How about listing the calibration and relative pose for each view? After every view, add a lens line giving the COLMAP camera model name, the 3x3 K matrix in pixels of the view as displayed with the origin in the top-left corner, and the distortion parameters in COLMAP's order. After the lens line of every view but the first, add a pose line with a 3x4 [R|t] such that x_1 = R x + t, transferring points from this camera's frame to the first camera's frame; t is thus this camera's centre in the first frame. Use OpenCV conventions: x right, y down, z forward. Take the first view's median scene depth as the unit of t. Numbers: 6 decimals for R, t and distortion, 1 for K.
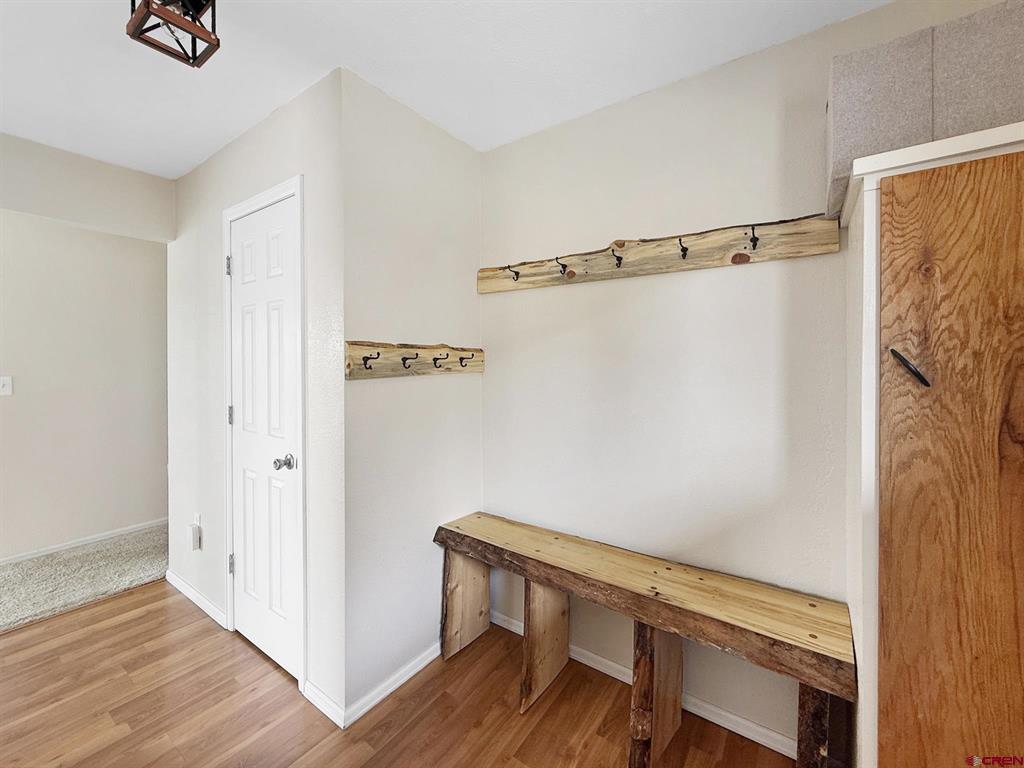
lens RADIAL K [[414.5, 0, 517.4], [0, 414.5, 359.0], [0, 0, 1]] dist [-0.006169, -0.000182]
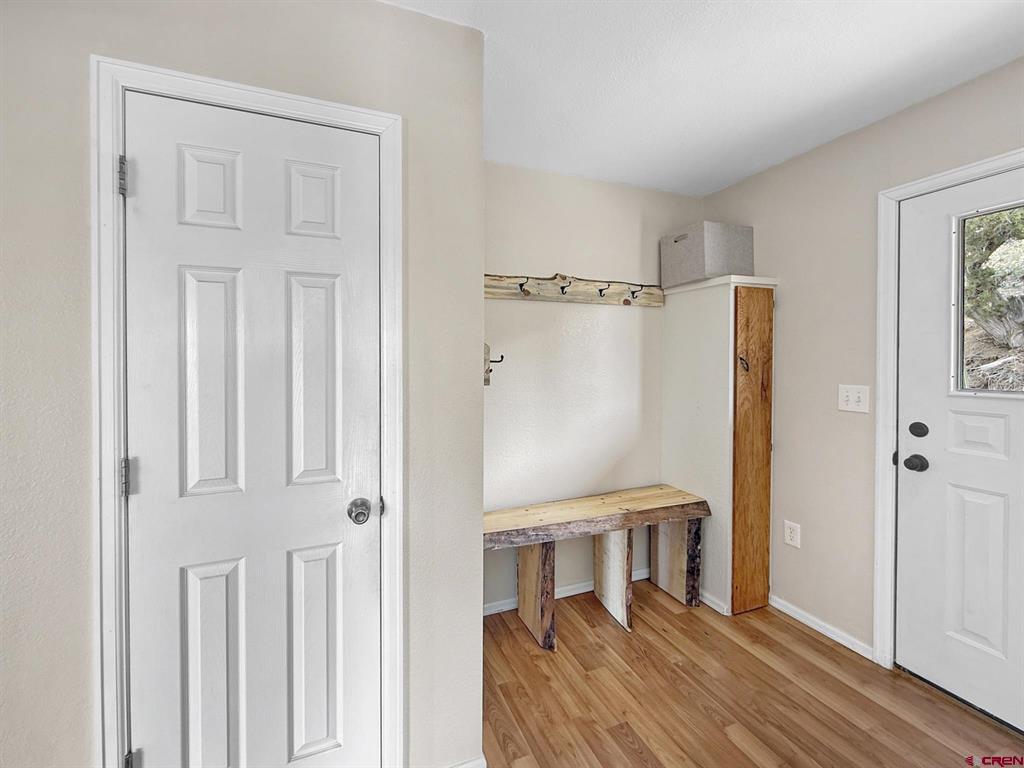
lens RADIAL K [[414.5, 0, 477.2], [0, 414.5, 365.2], [0, 0, 1]] dist [-0.006169, -0.000182]
pose [[0.577272, -0.010499, 0.816485, -1.222231], [0.005029, 0.999944, 0.009303, -0.003336], [-0.816537, -0.001265, 0.577292, 0.527975]]
